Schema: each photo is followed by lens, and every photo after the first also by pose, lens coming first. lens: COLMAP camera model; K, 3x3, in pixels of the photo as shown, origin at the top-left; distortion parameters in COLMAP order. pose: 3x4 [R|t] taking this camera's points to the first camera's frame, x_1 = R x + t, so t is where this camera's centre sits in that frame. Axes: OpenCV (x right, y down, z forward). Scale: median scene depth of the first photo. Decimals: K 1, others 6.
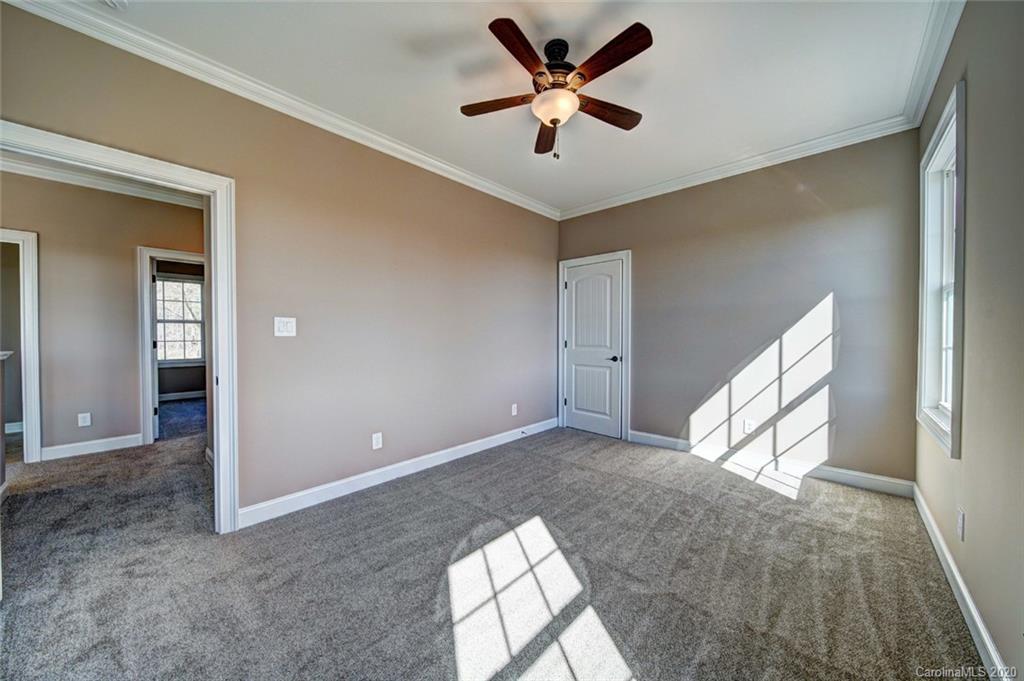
lens RADIAL K [[362.6, 0, 515.4], [0, 362.6, 342.1], [0, 0, 1]] dist [0.000380, -0.001670]
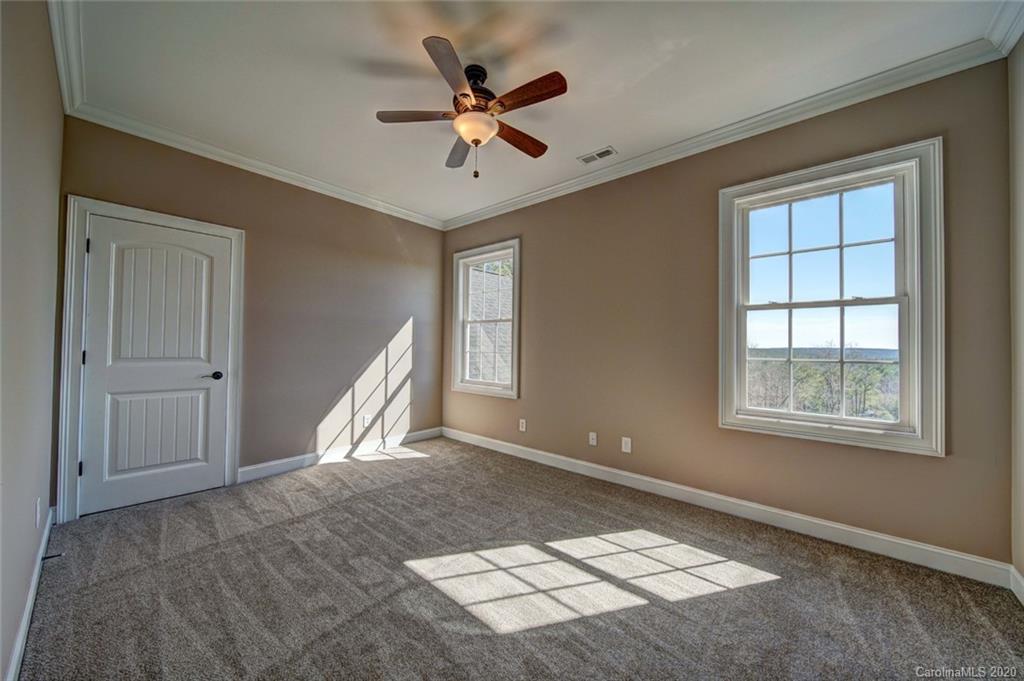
lens RADIAL K [[362.6, 0, 505.6], [0, 362.6, 345.1], [0, 0, 1]] dist [0.000380, -0.001670]
pose [[-0.032704, 0.005650, 0.999449, -0.602354], [0.006195, 0.999966, -0.005450, -0.008493], [-0.999446, 0.006014, -0.032738, 0.613611]]
